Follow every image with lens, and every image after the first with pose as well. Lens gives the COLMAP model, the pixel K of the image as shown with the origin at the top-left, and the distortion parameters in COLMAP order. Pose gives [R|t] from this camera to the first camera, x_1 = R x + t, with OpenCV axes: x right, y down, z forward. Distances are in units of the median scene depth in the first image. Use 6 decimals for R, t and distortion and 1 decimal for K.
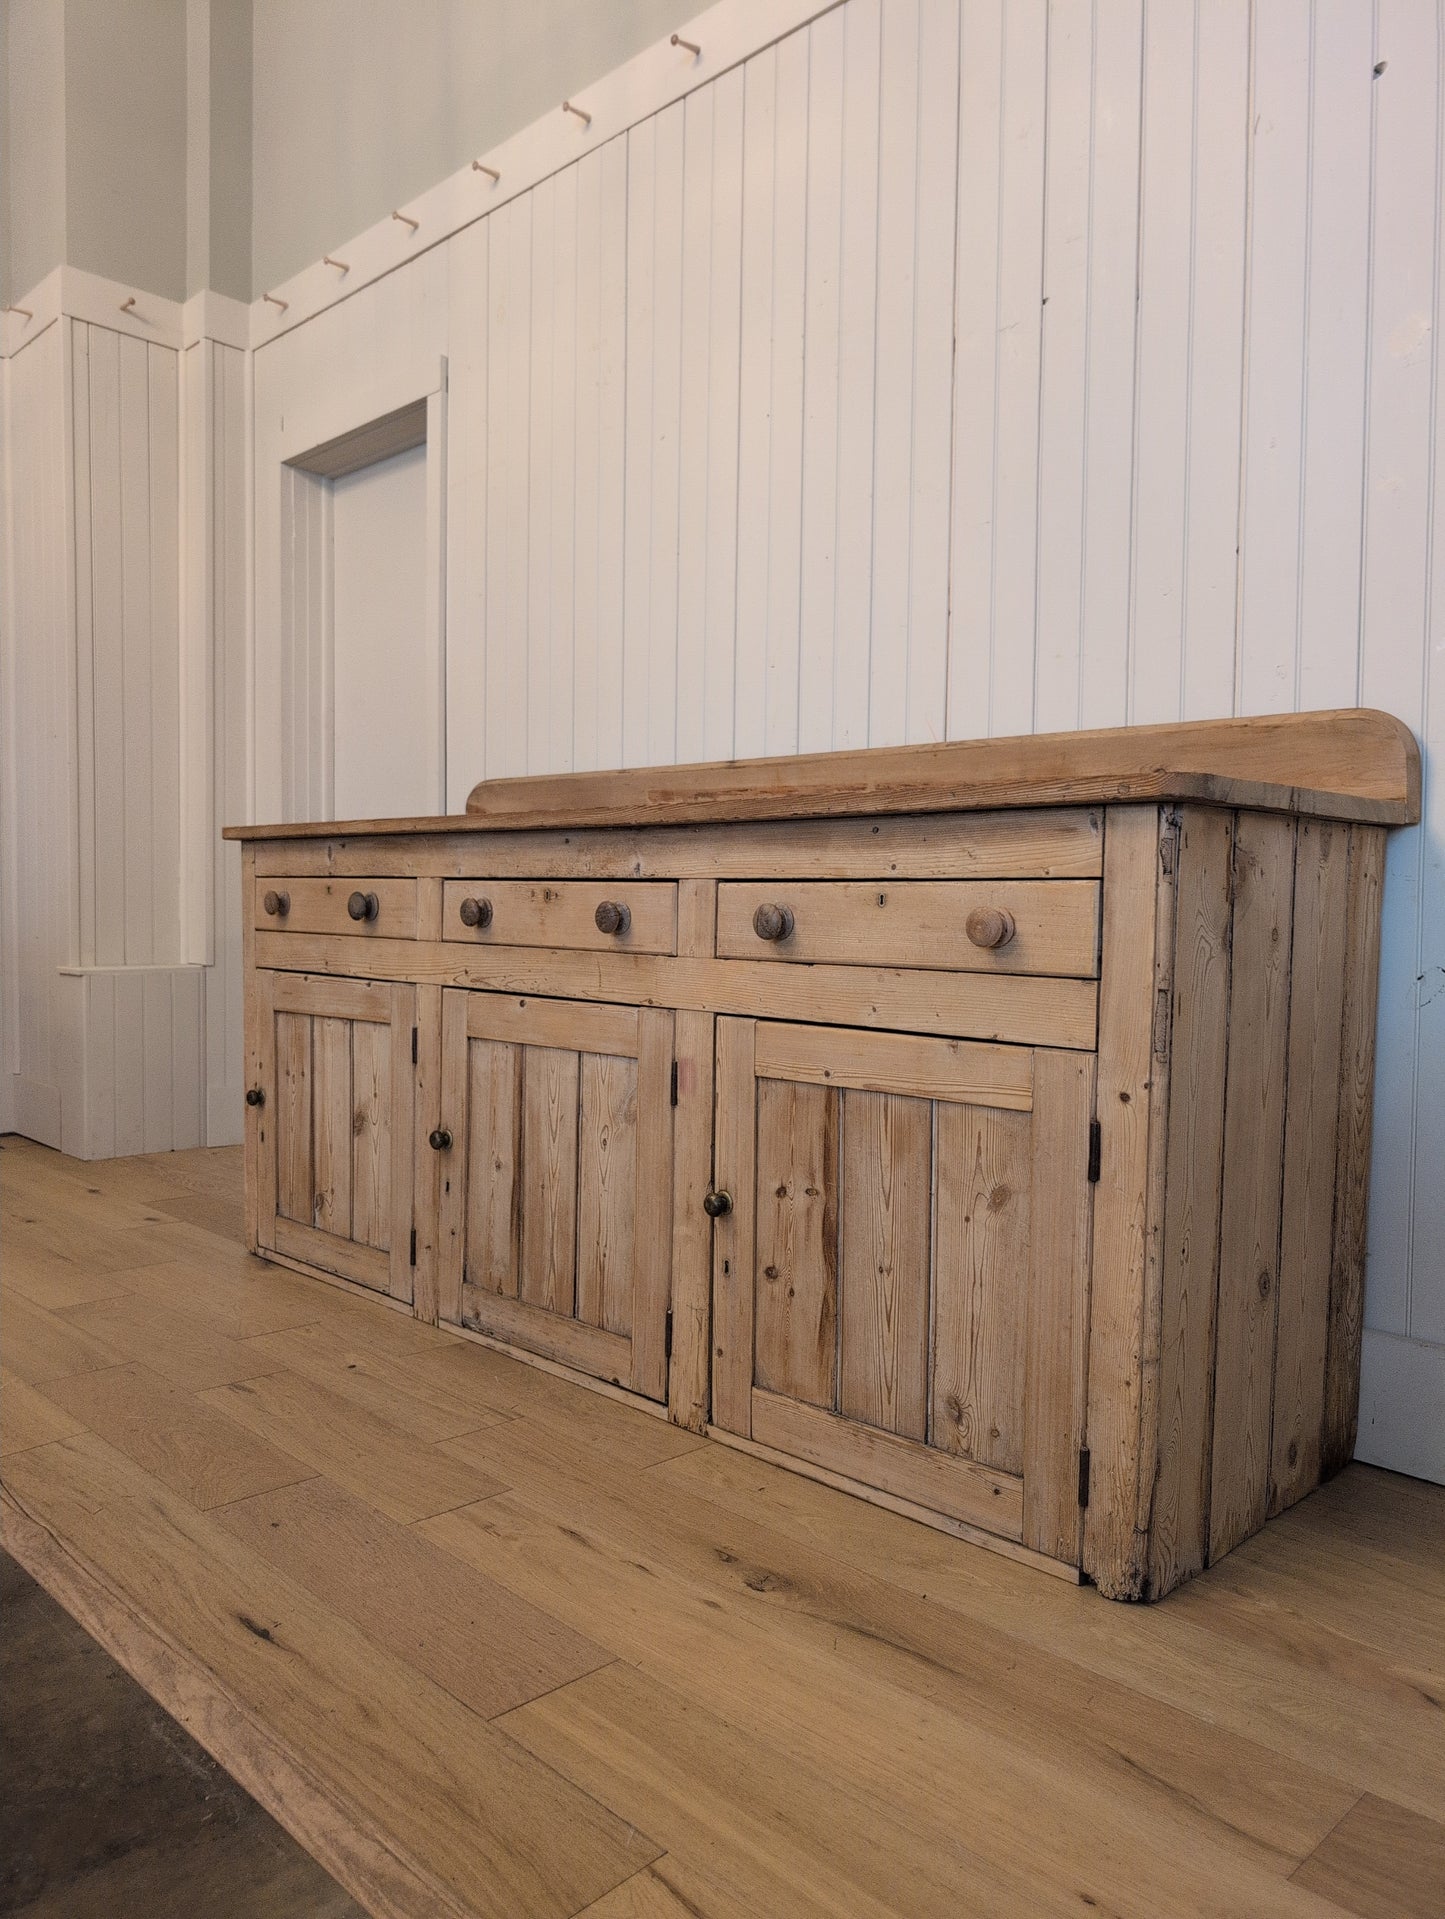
lens RADIAL K [[1402.1, 0, 708.3], [0, 1402.1, 961.2], [0, 0, 1]] dist [0.006649, -0.010232]
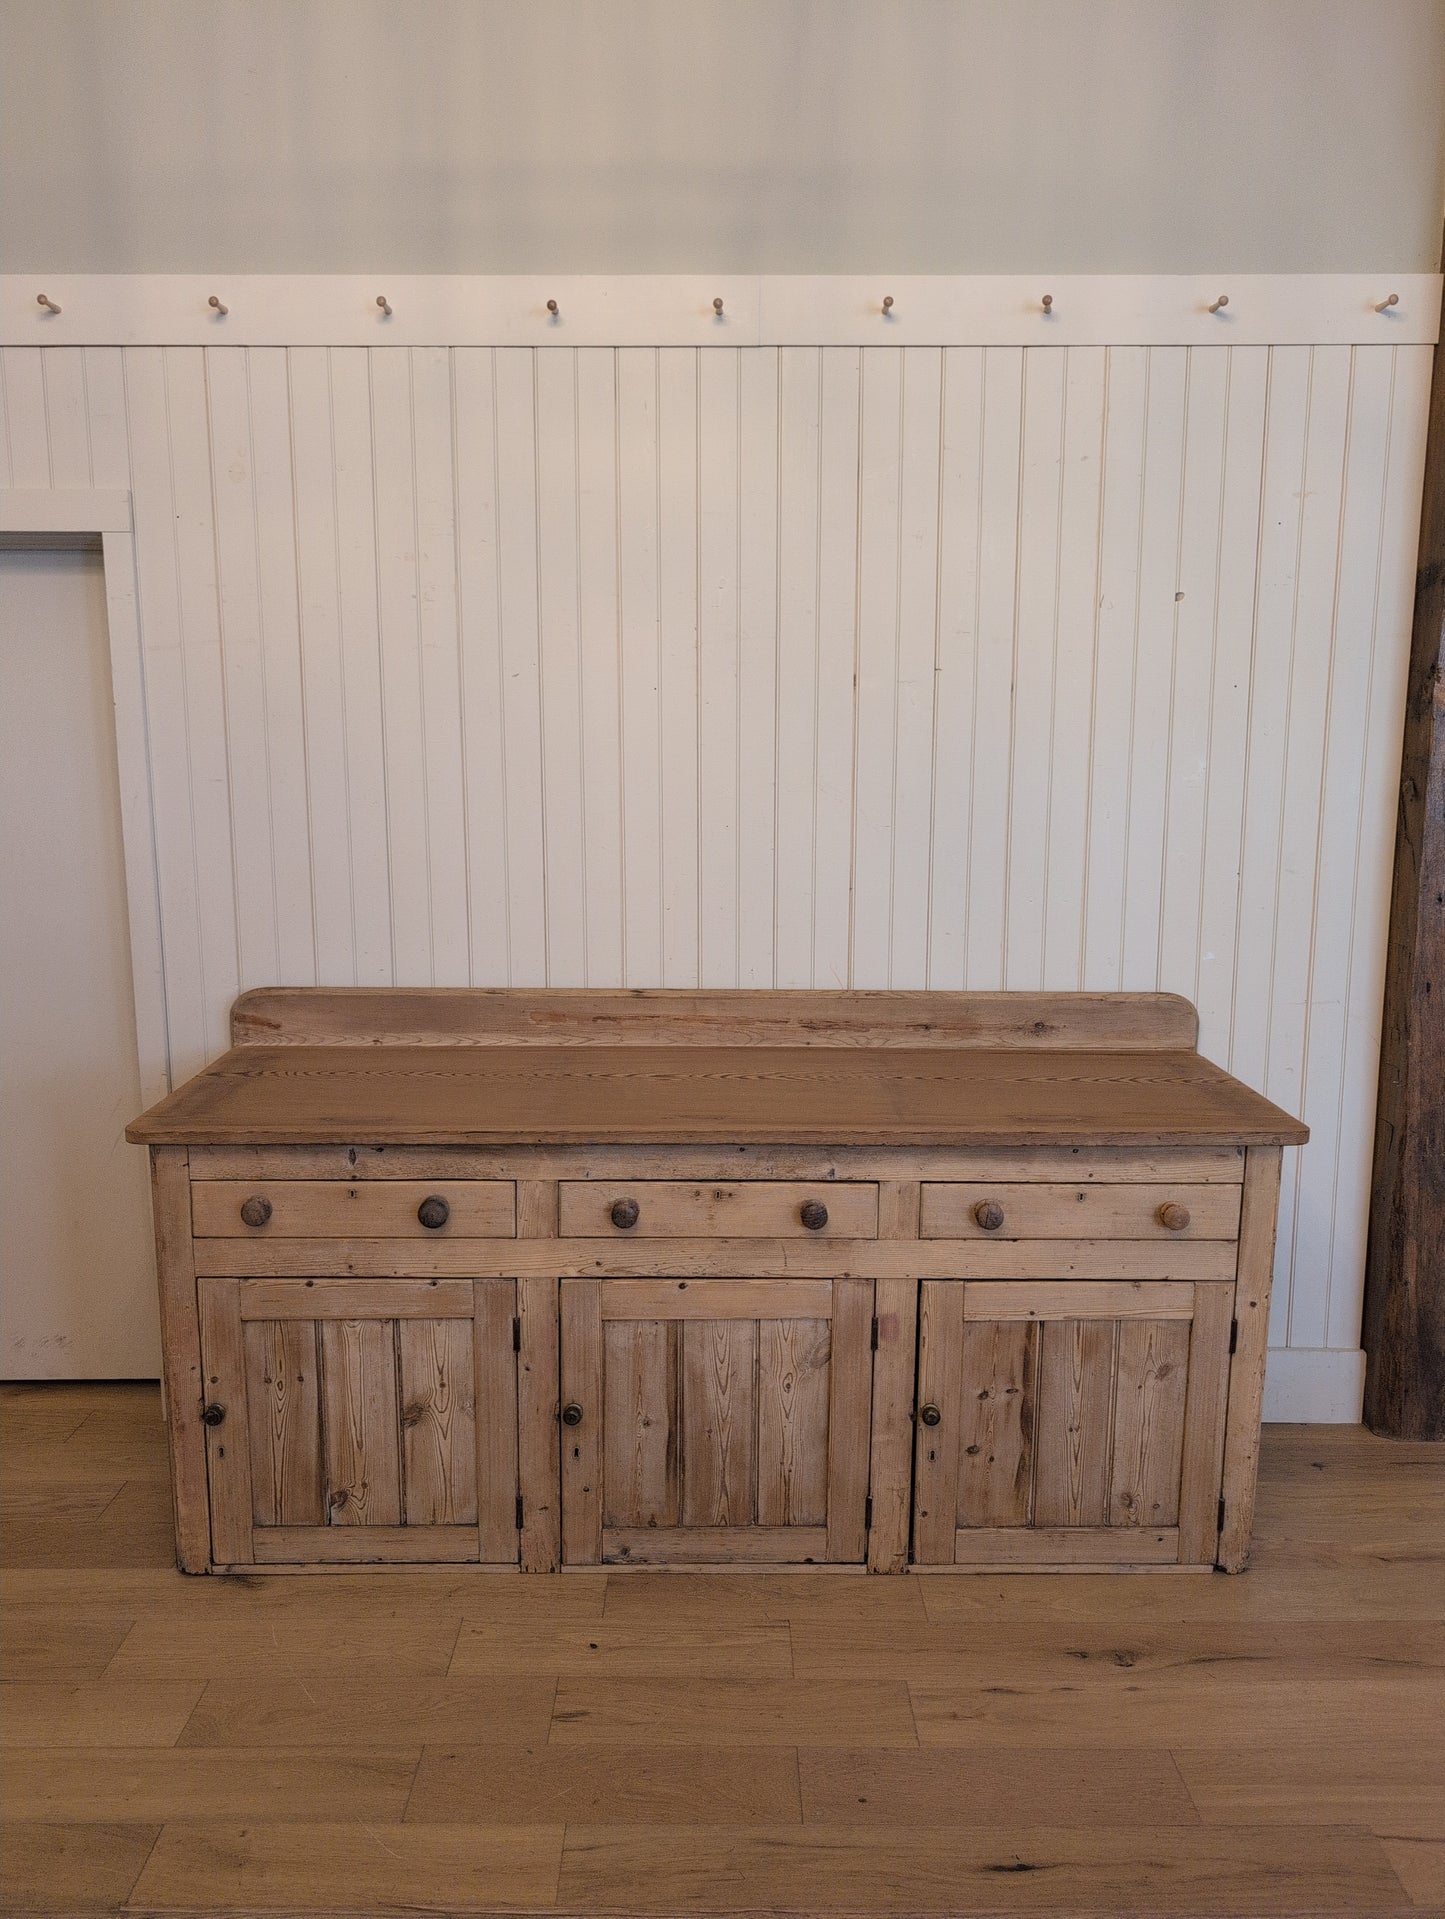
lens RADIAL K [[1402.1, 0, 721.9], [0, 1402.1, 960.3], [0, 0, 1]] dist [0.006649, -0.010232]
pose [[0.695798, -0.128622, 0.706627, -1.008693], [0.036231, 0.988867, 0.144321, -0.452475], [-0.717323, -0.074817, 0.692712, 0.227481]]
